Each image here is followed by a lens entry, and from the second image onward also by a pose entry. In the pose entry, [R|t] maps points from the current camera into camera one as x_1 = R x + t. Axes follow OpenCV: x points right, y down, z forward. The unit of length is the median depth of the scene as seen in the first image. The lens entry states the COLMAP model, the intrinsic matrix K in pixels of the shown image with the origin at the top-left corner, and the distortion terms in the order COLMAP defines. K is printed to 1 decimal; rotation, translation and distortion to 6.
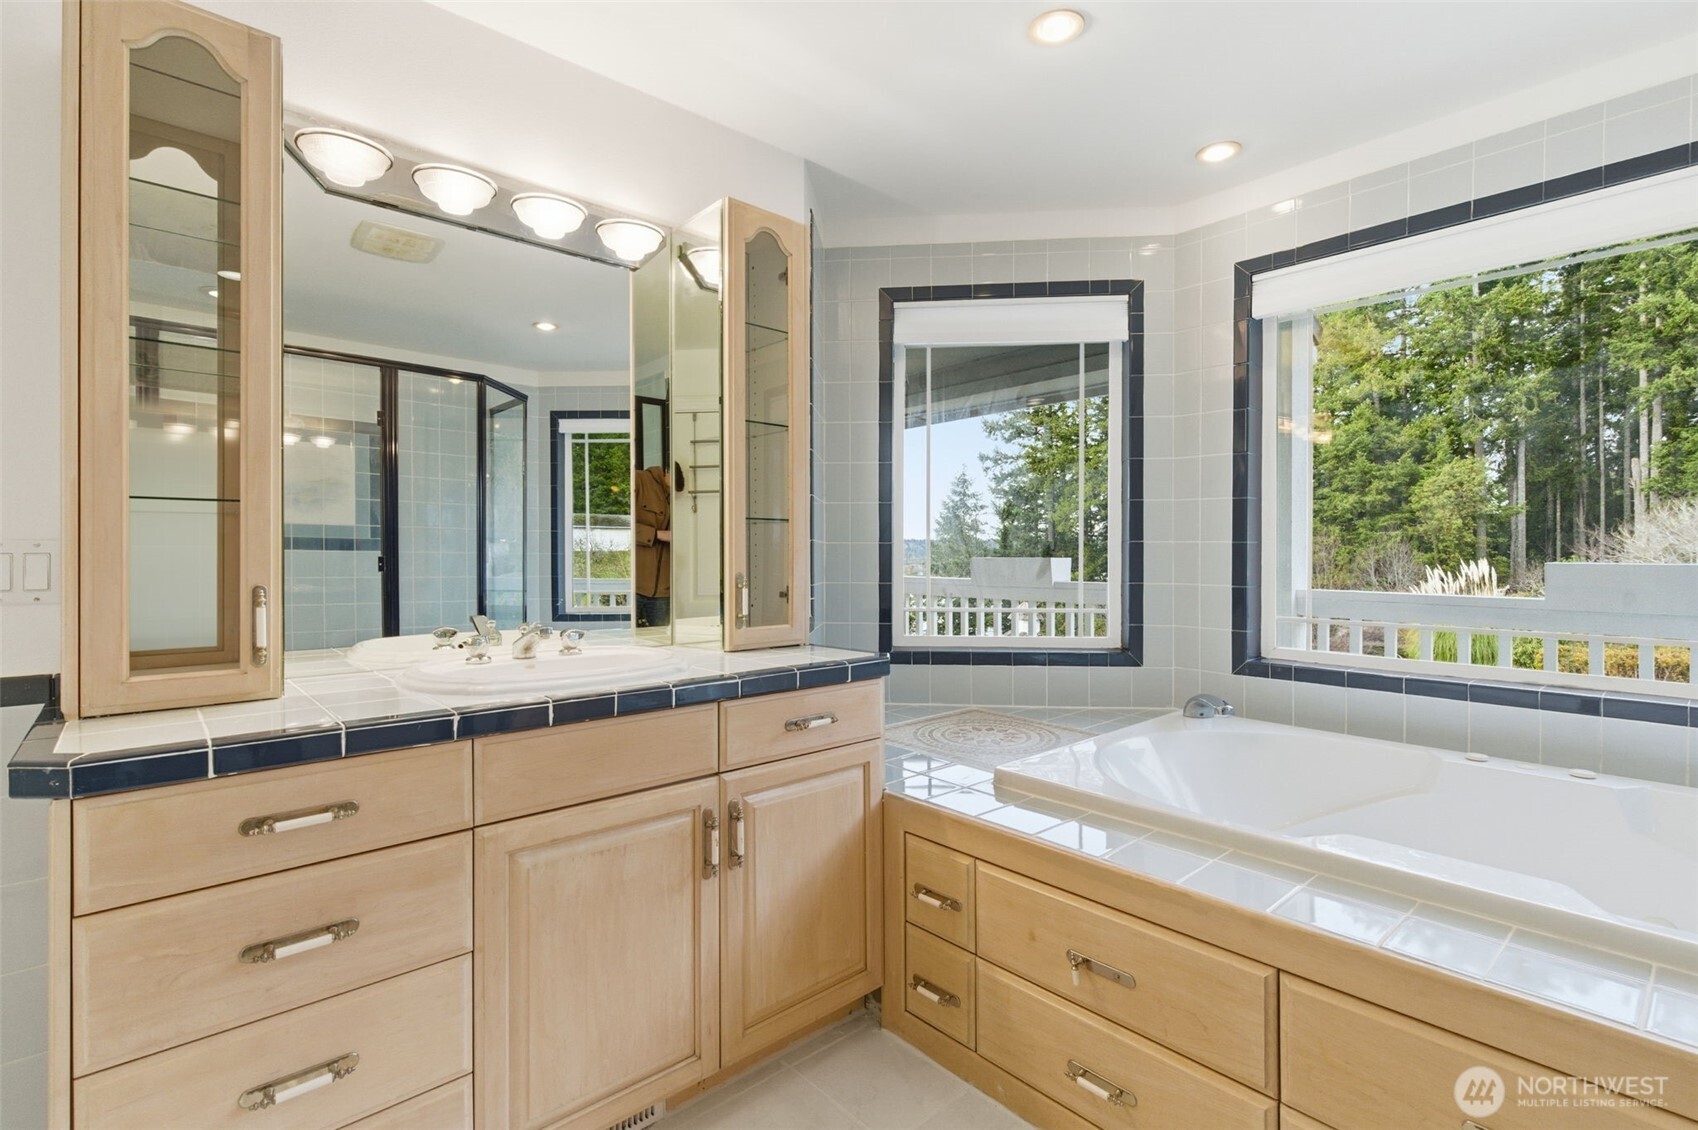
lens RADIAL K [[787.2, 0, 864.7], [0, 787.2, 560.0], [0, 0, 1]] dist [0.003602, -0.000846]
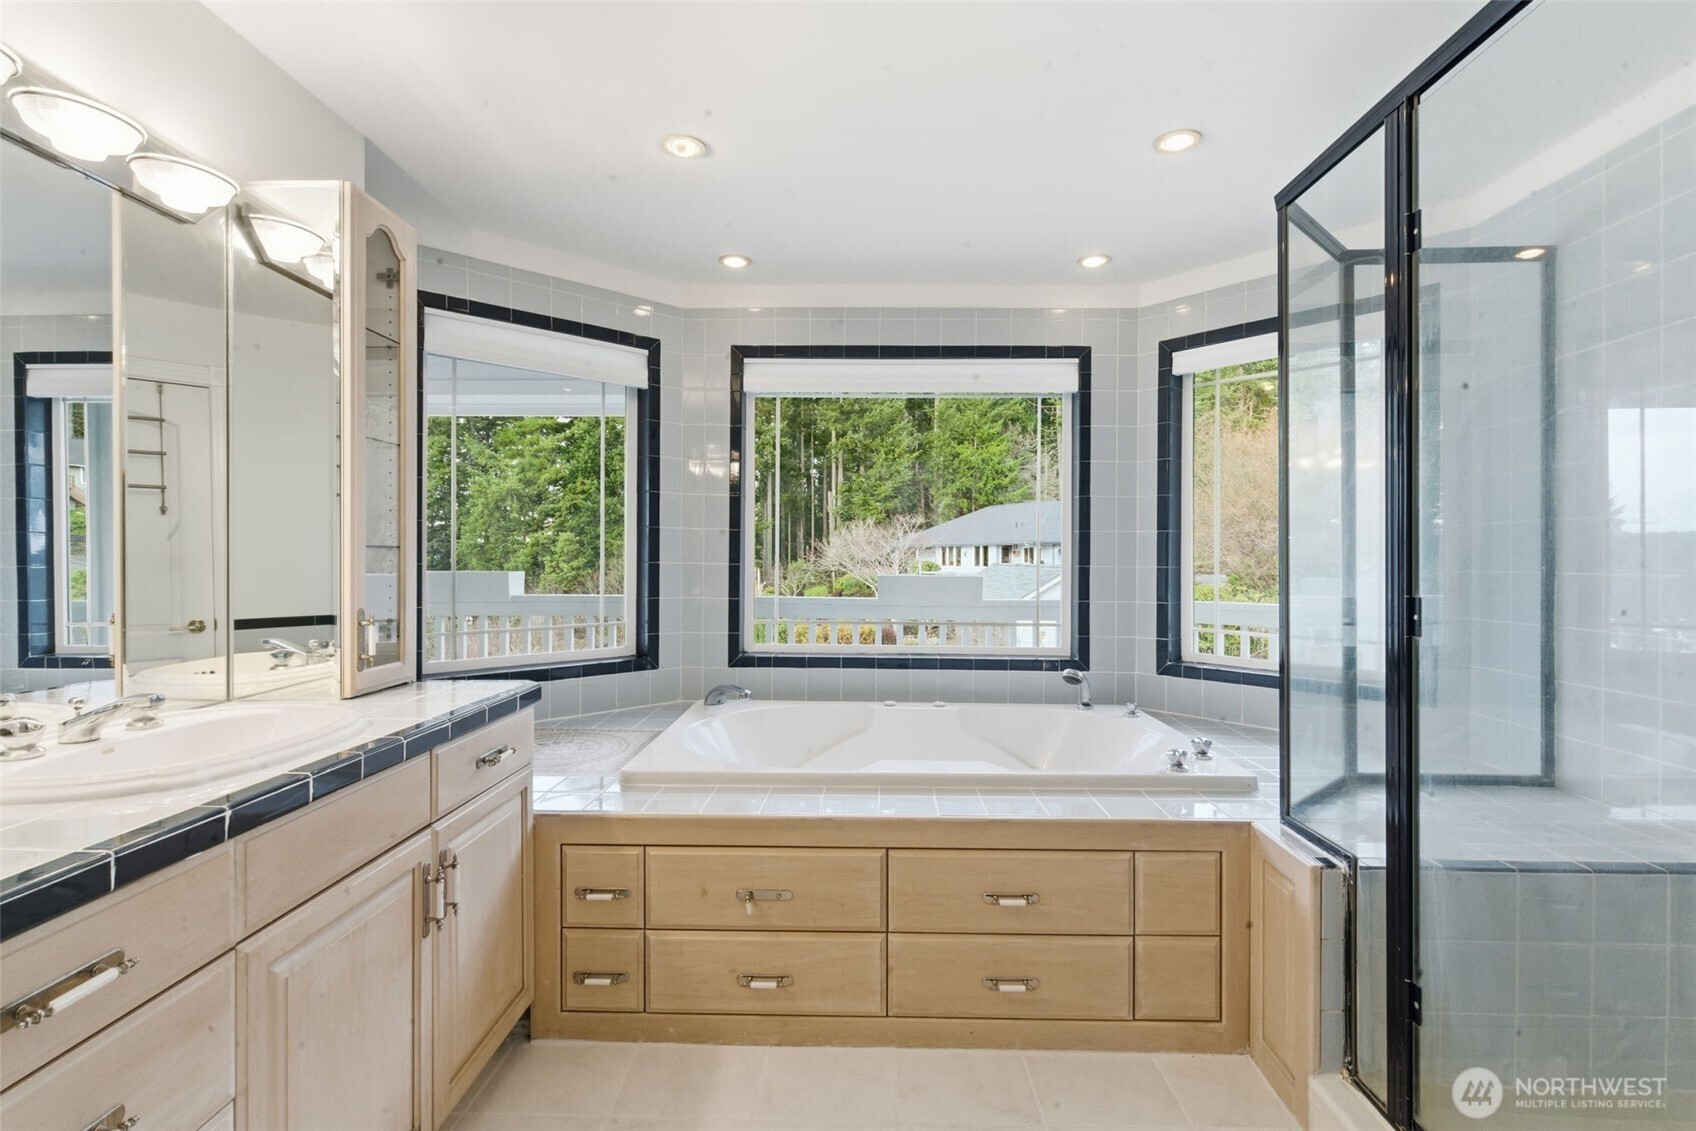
lens RADIAL K [[786.3, 0, 844.5], [0, 786.3, 565.8], [0, 0, 1]] dist [0.003602, -0.000846]
pose [[0.684405, -0.007325, 0.729065, -0.459731], [0.002669, 0.999968, 0.007541, -0.039261], [-0.729097, -0.003216, 0.684403, -0.007700]]
